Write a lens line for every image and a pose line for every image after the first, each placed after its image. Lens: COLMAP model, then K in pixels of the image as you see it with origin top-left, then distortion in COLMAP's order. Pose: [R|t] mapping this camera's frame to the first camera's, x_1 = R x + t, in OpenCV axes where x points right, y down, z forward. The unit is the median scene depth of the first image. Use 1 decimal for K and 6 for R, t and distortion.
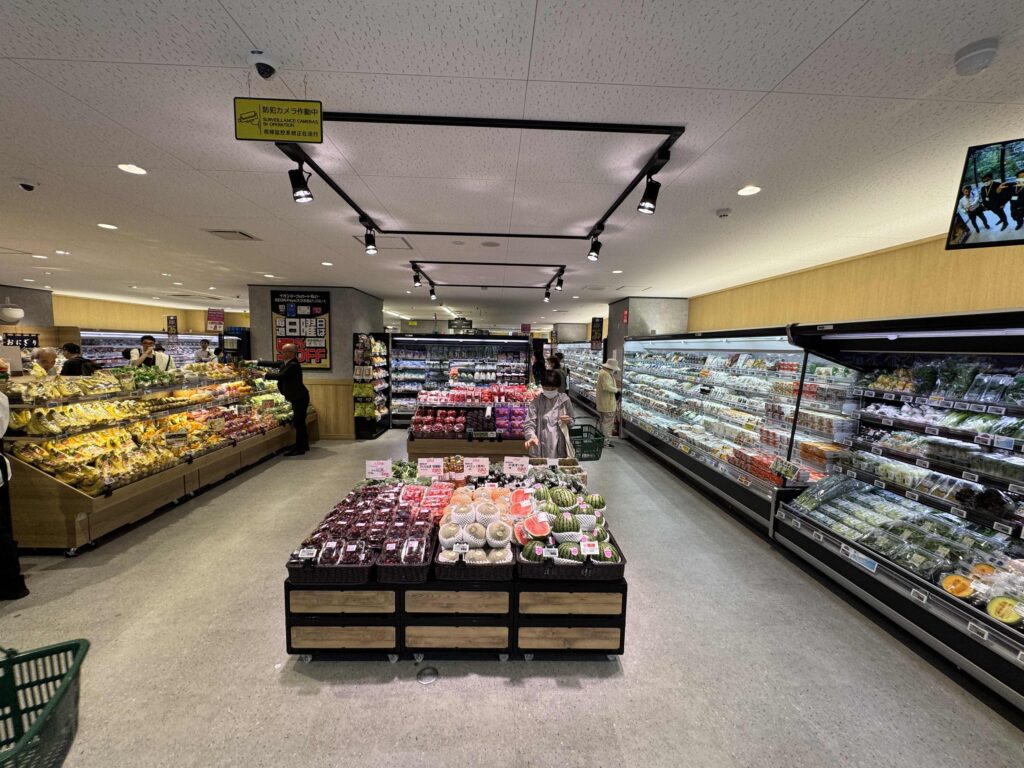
lens RADIAL K [[406.6, 0, 508.0], [0, 406.6, 384.2], [0, 0, 1]] dist [-0.002235, -0.000626]
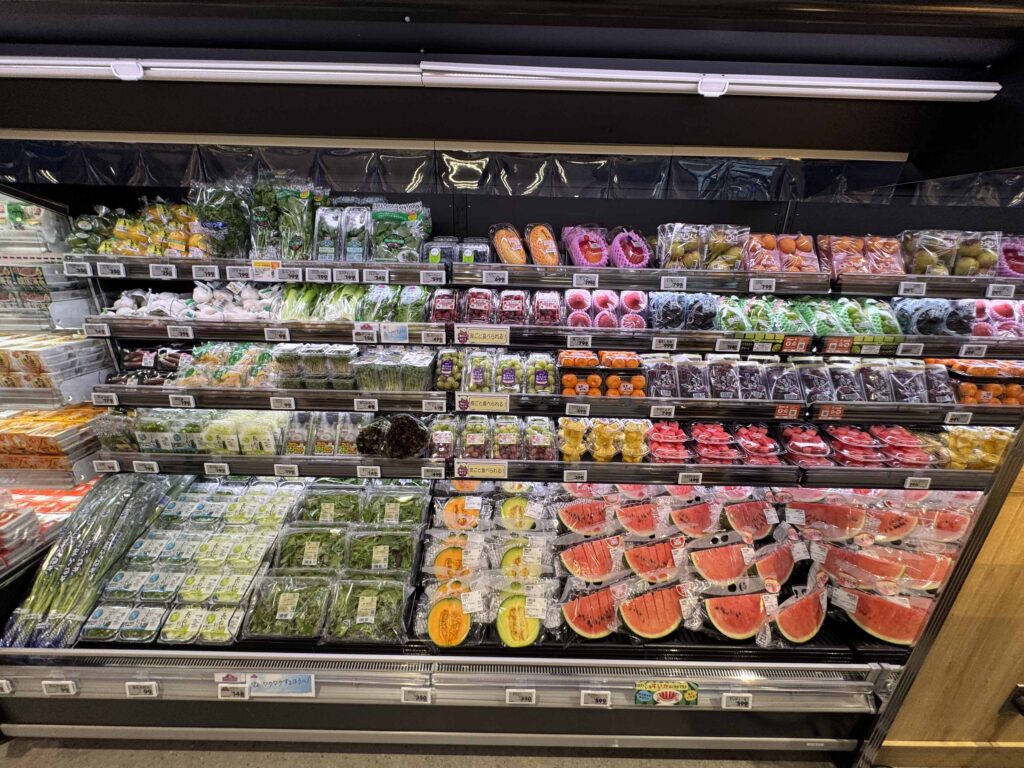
lens RADIAL K [[406.6, 0, 513.1], [0, 406.6, 384.7], [0, 0, 1]] dist [-0.002235, -0.000626]
pose [[0.022944, -0.343496, 0.938874, 0.494971], [0.065746, 0.937606, 0.341426, 0.020114], [-0.997573, 0.053894, 0.044096, 0.603187]]
